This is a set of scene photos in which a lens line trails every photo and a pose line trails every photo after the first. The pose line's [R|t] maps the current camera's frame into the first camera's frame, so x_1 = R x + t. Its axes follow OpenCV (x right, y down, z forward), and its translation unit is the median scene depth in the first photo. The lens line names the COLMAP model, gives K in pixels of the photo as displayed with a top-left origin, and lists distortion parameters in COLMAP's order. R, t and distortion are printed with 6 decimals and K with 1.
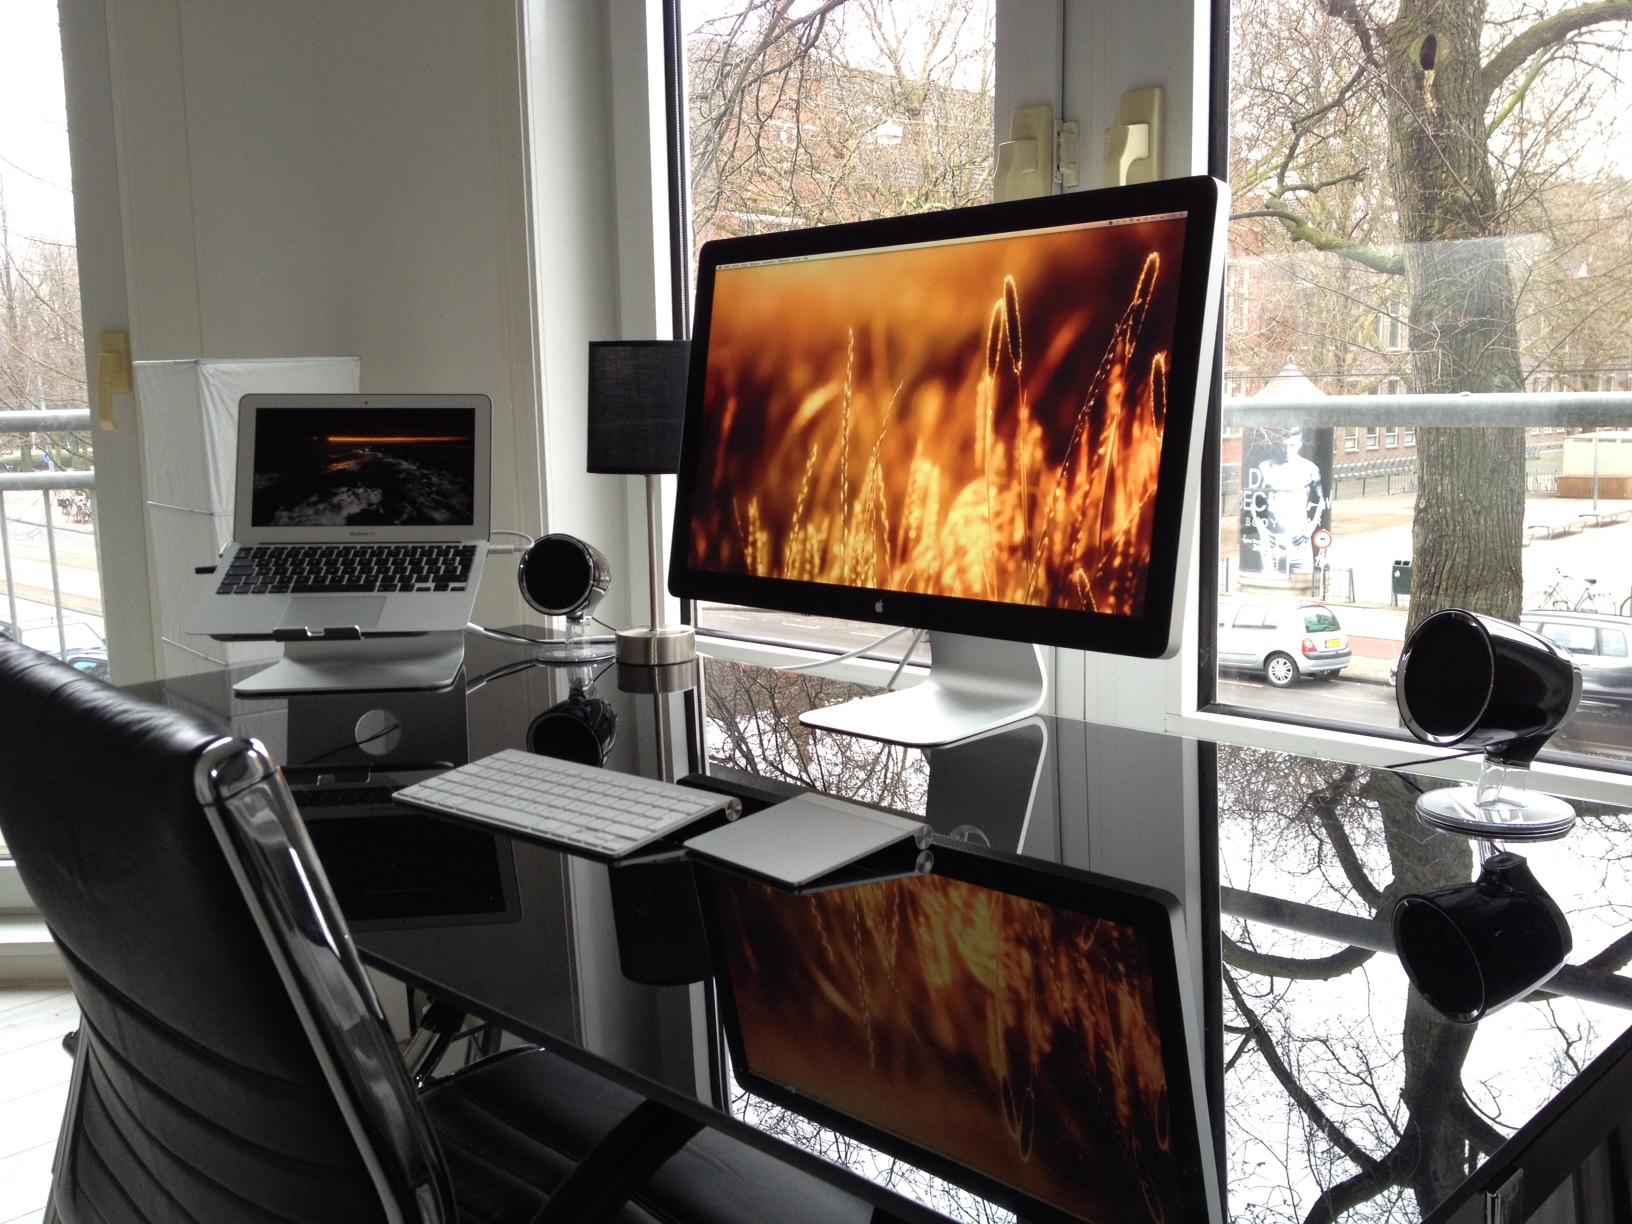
lens RADIAL K [[1506.7, 0, 816.0], [0, 1506.7, 612.0], [0, 0, 1]] dist [0.156156, -0.318270]
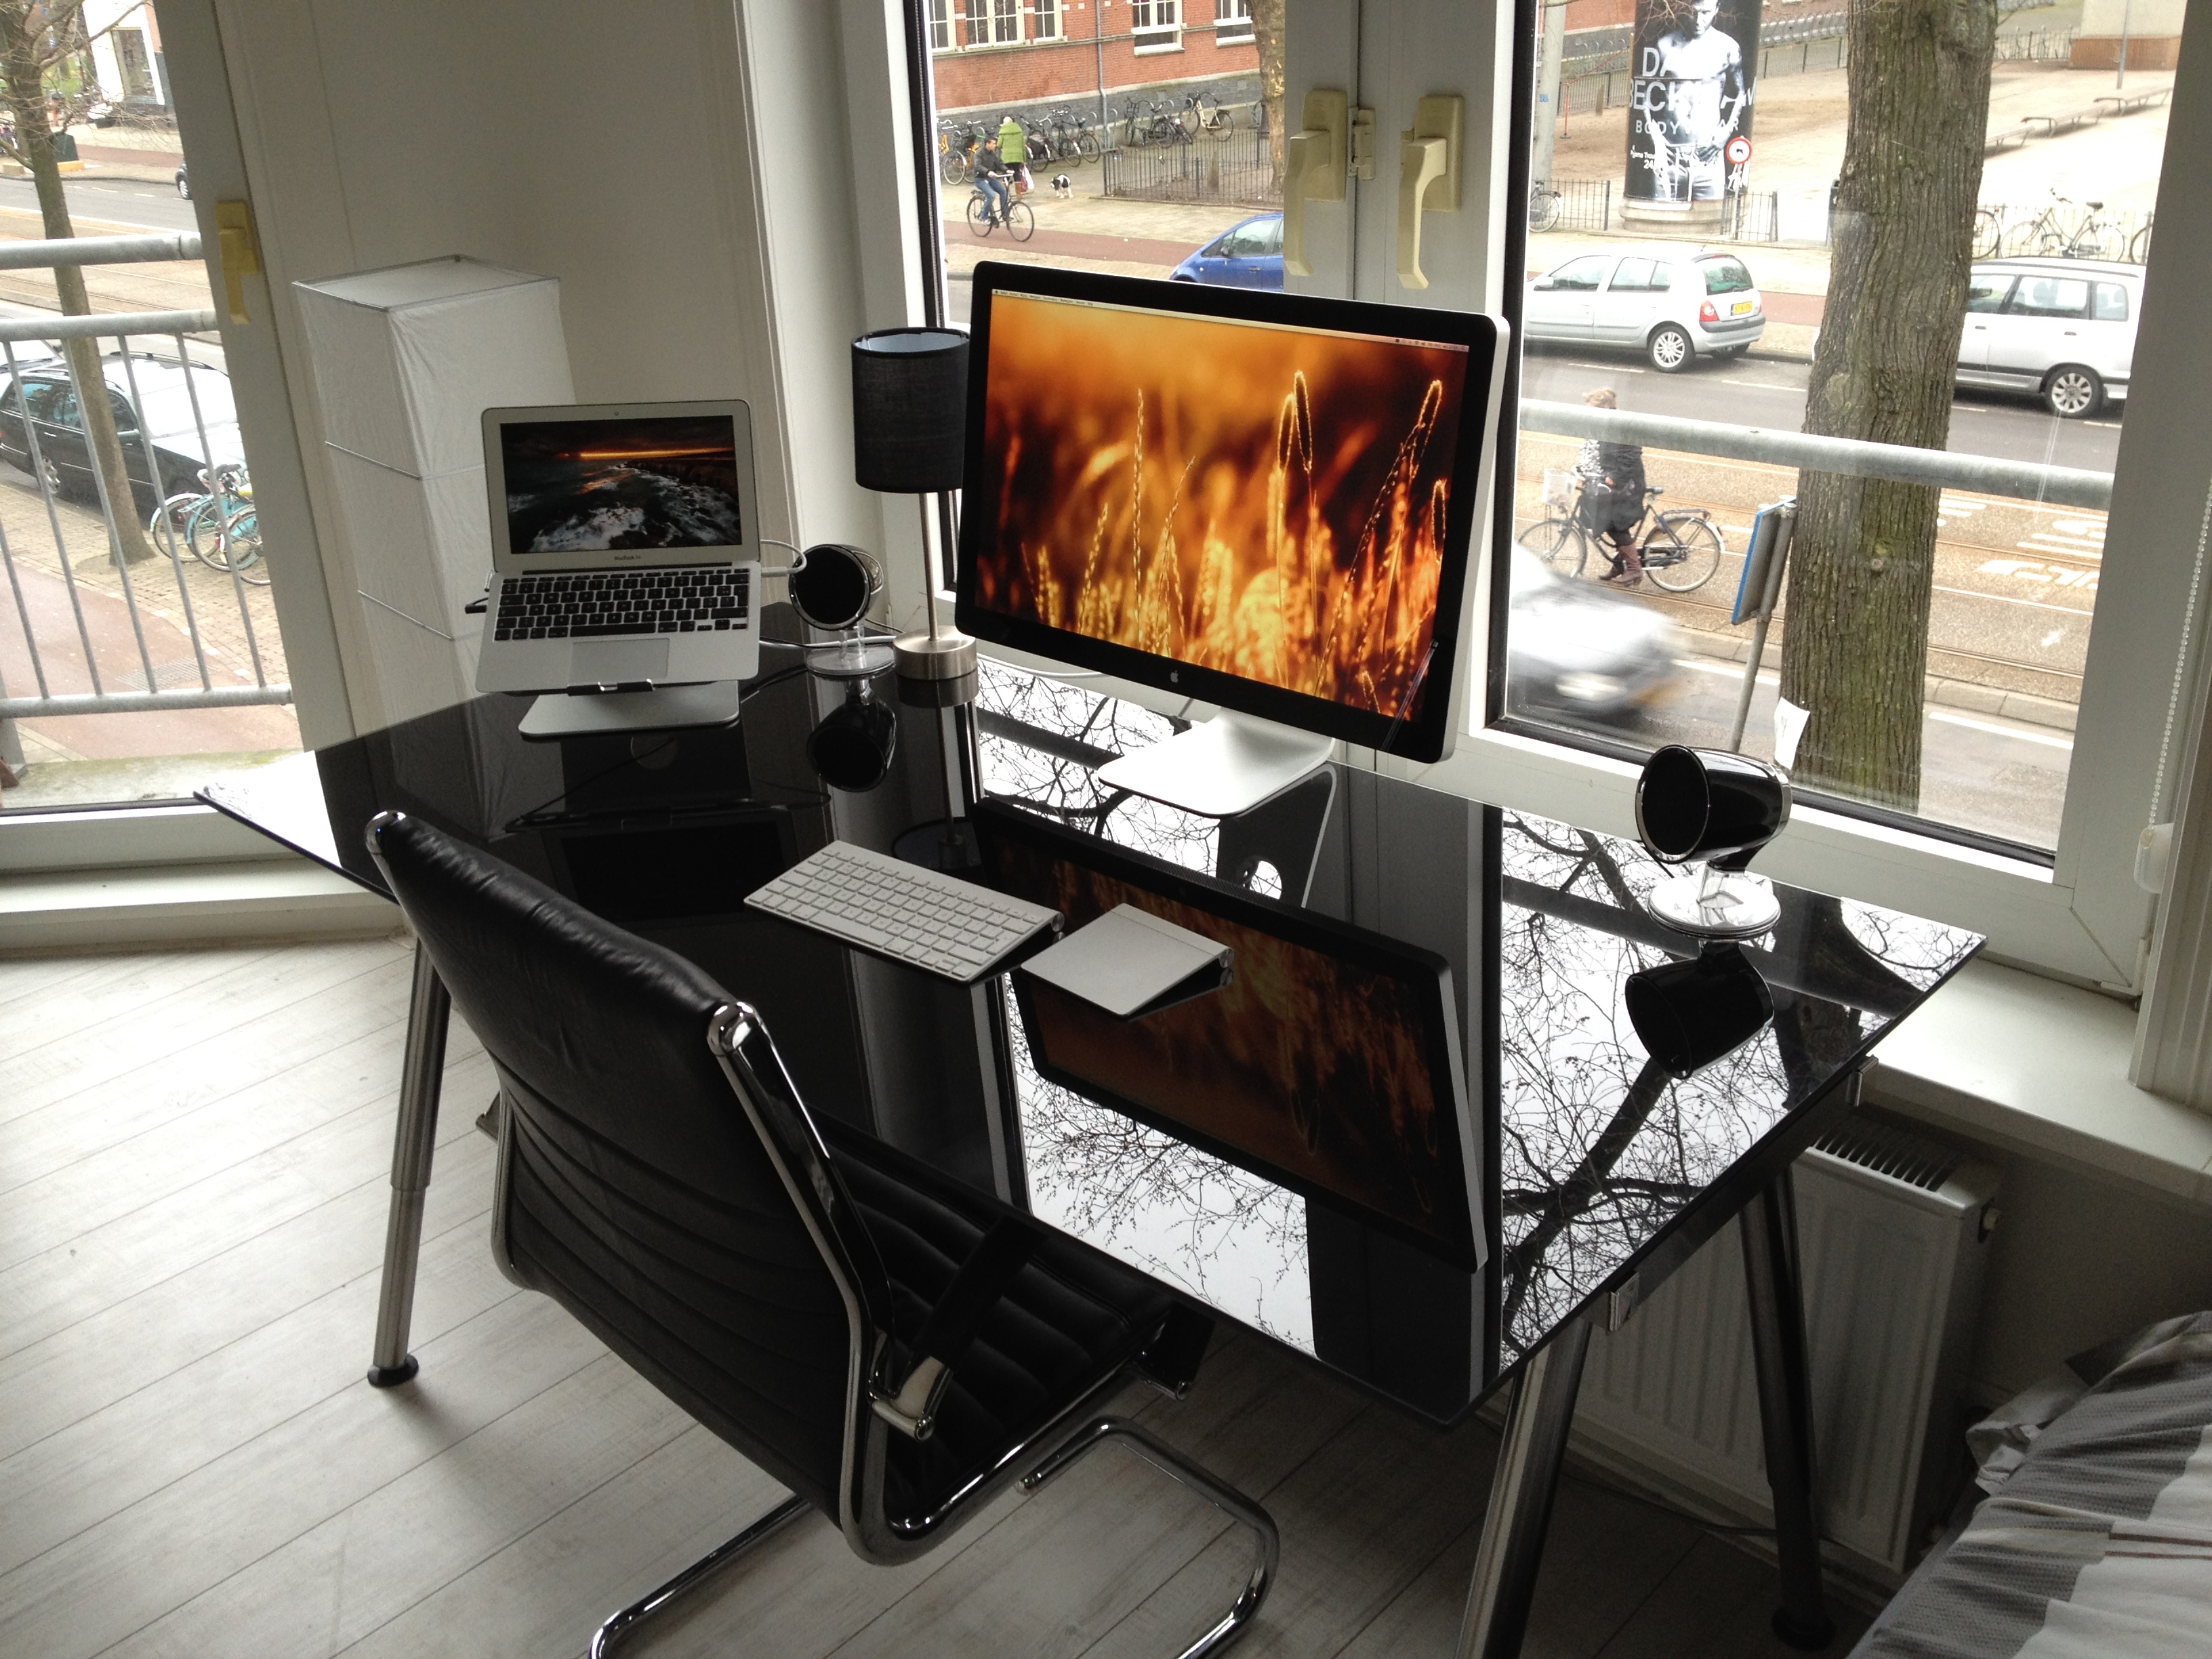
lens RADIAL K [[2042.1, 0, 1106.0], [0, 2042.1, 829.5], [0, 0, 1]] dist [0.156156, -0.318270]
pose [[0.999102, -0.033118, 0.026408, -0.043060], [0.024762, 0.962484, 0.270205, -0.268146], [-0.034366, -0.269309, 0.962440, -0.355417]]
